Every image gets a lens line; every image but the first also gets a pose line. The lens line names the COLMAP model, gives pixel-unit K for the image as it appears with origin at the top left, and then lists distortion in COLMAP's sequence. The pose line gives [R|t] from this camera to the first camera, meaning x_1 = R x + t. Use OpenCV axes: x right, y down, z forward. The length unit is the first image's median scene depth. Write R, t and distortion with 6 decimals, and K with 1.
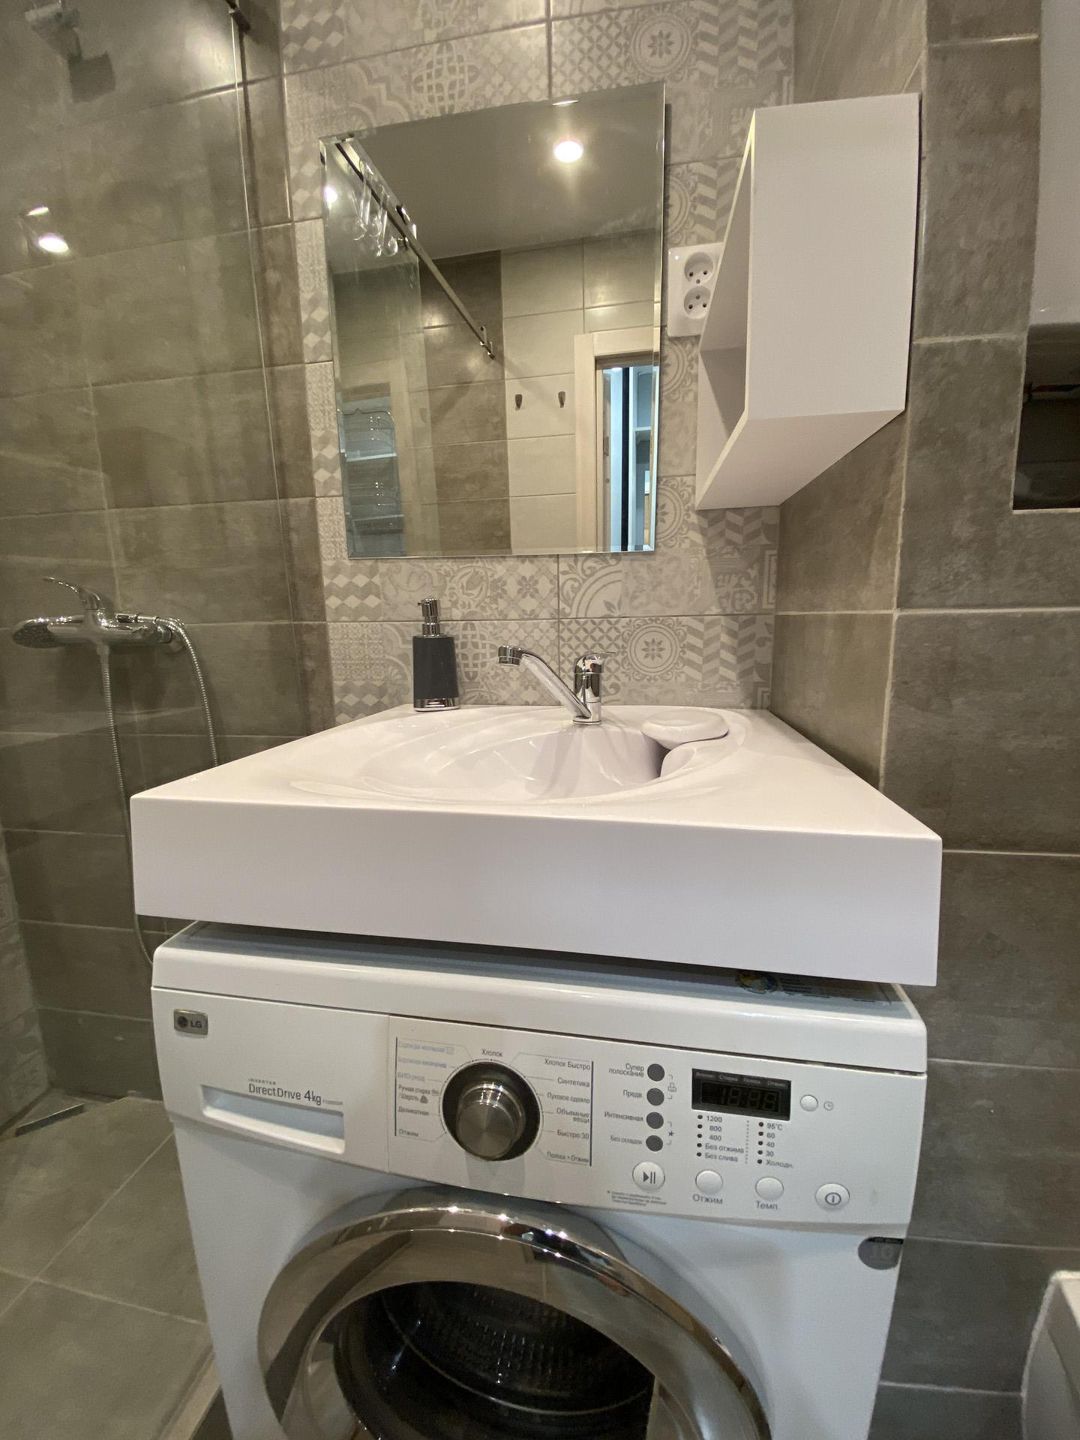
lens RADIAL K [[583.8, 0, 542.7], [0, 583.8, 722.2], [0, 0, 1]] dist [0.014684, -0.017298]
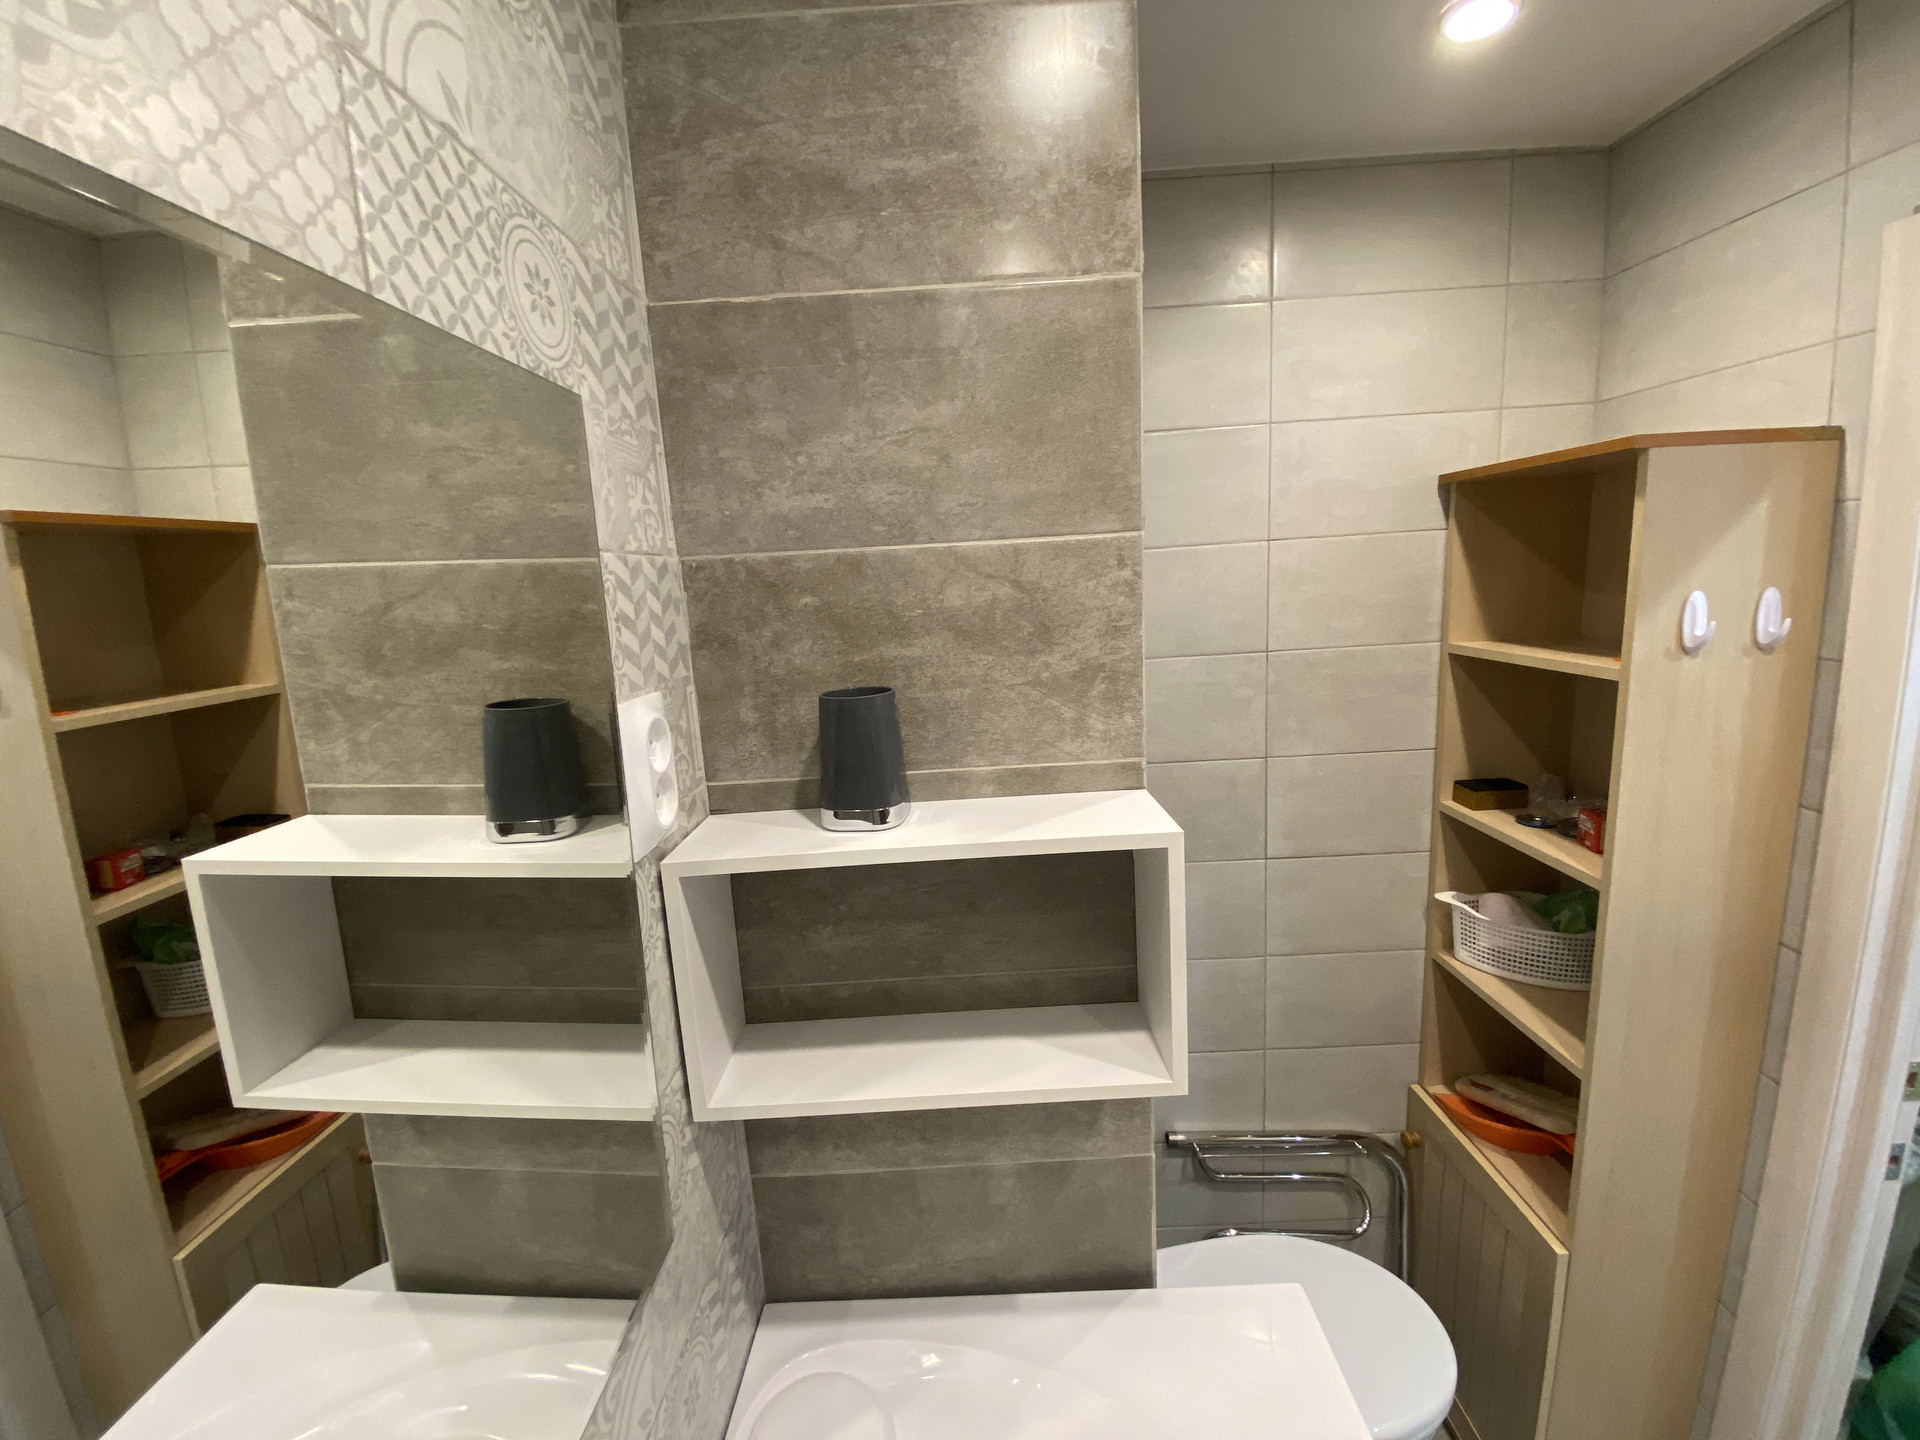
lens RADIAL K [[778.4, 0, 968.8], [0, 778.4, 714.6], [0, 0, 1]] dist [0.014684, -0.017298]
pose [[-0.160915, -0.142039, 0.976694, -0.463776], [0.226887, 0.957764, 0.176667, -0.827352], [-0.960536, 0.250027, -0.121891, 0.771843]]
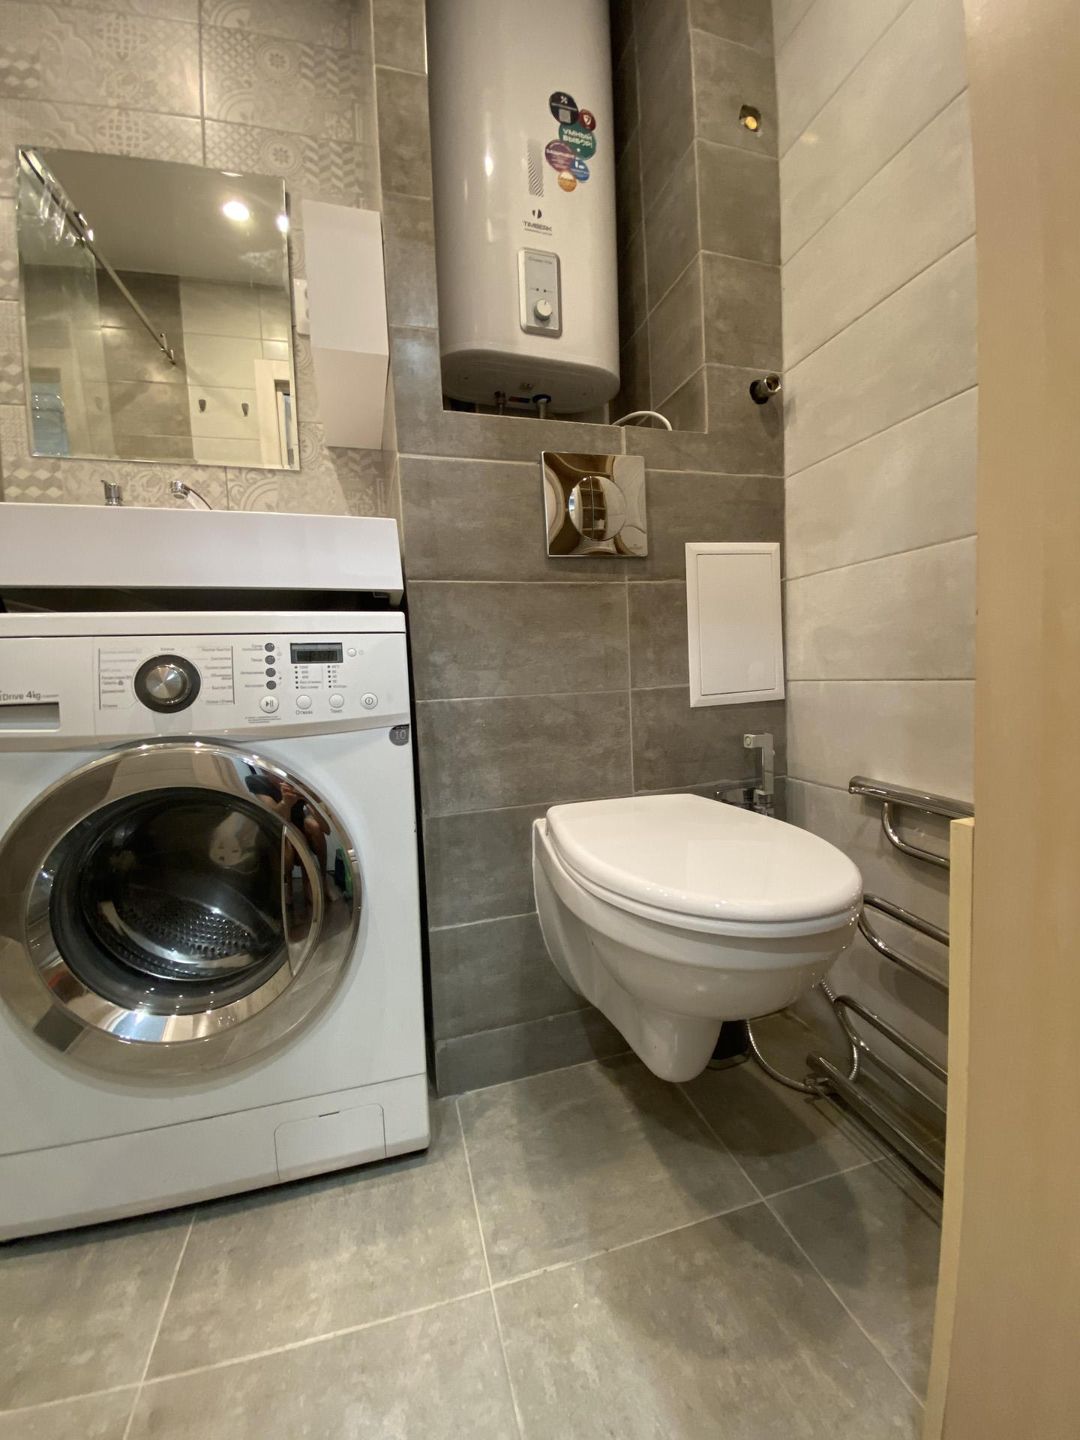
lens RADIAL K [[583.8, 0, 547.1], [0, 583.8, 720.2], [0, 0, 1]] dist [0.014684, -0.017298]
pose [[0.897975, -0.049898, 0.437209, 0.079322], [0.098909, 0.991014, -0.090044, 0.544316], [-0.428787, 0.124101, 0.894841, -0.519919]]
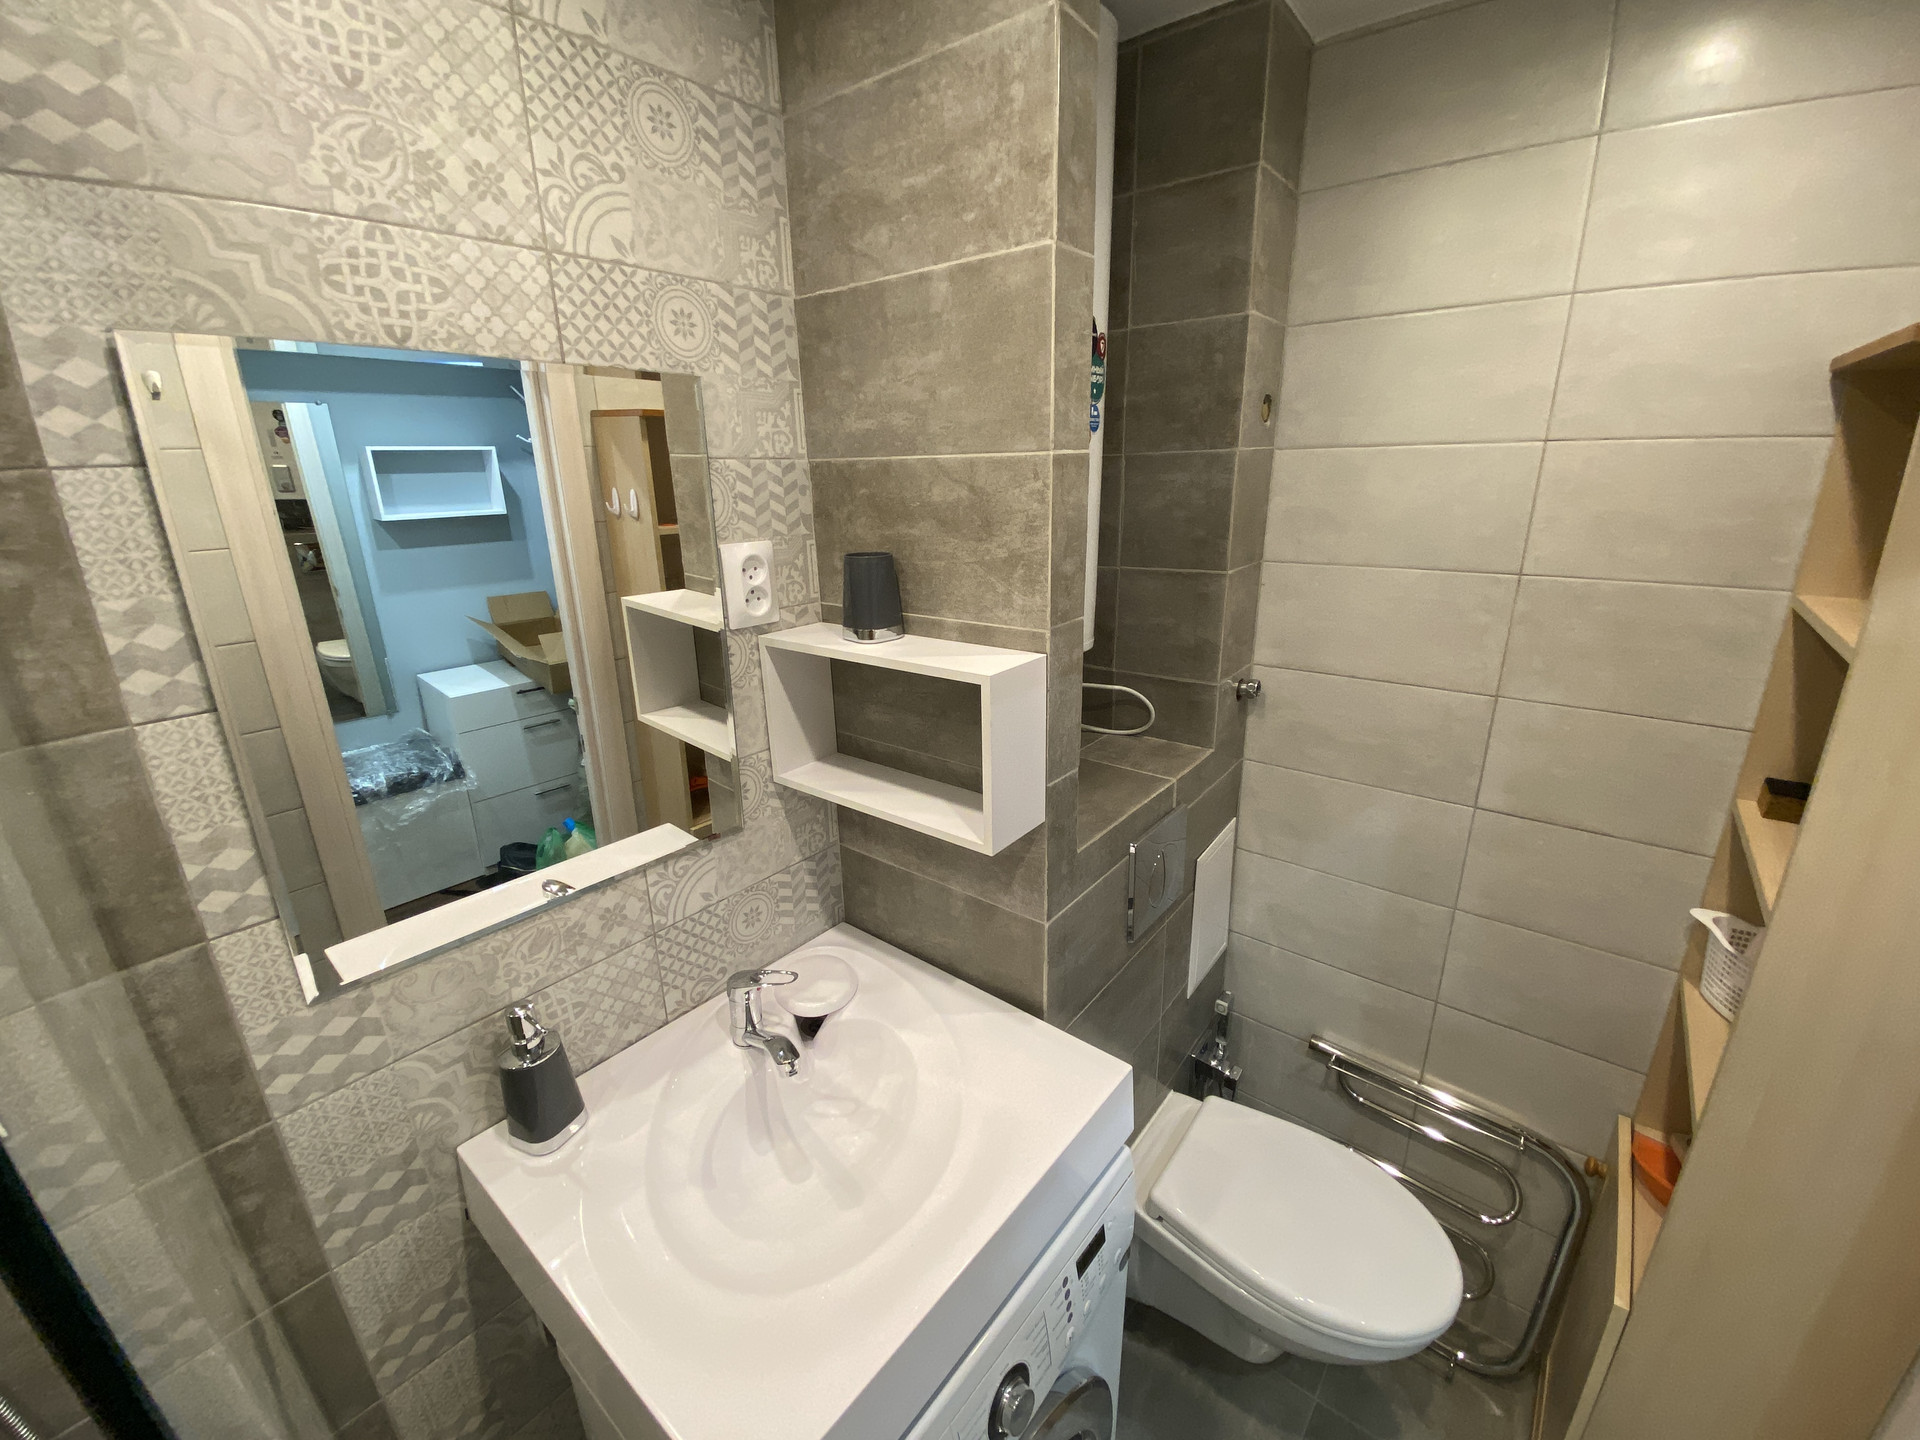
lens RADIAL K [[778.4, 0, 961.6], [0, 778.4, 709.6], [0, 0, 1]] dist [0.014684, -0.017298]
pose [[0.489346, -0.253176, 0.834532, -0.684046], [0.159782, 0.966762, 0.199600, -0.720581], [-0.857328, 0.035670, 0.513534, 0.035478]]
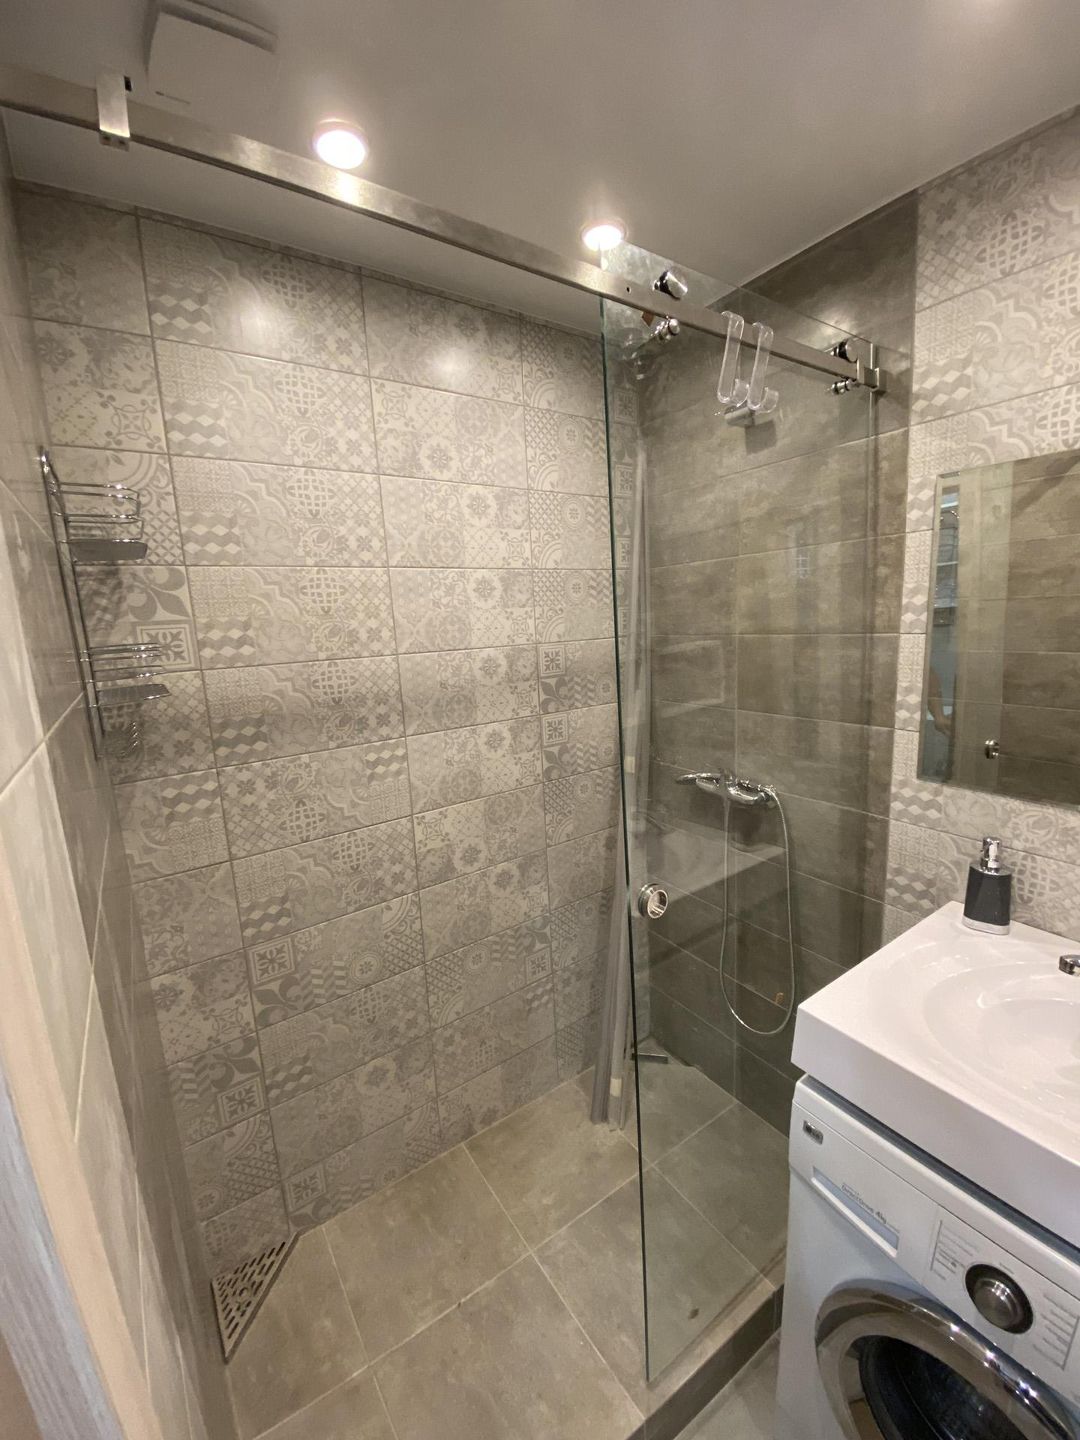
lens RADIAL K [[583.8, 0, 544.8], [0, 583.8, 721.4], [0, 0, 1]] dist [0.014684, -0.017298]
pose [[0.701021, 0.113674, -0.704023, -0.020568], [-0.089174, 0.993438, 0.071611, -0.491563], [0.707544, 0.012580, 0.706558, -0.545661]]
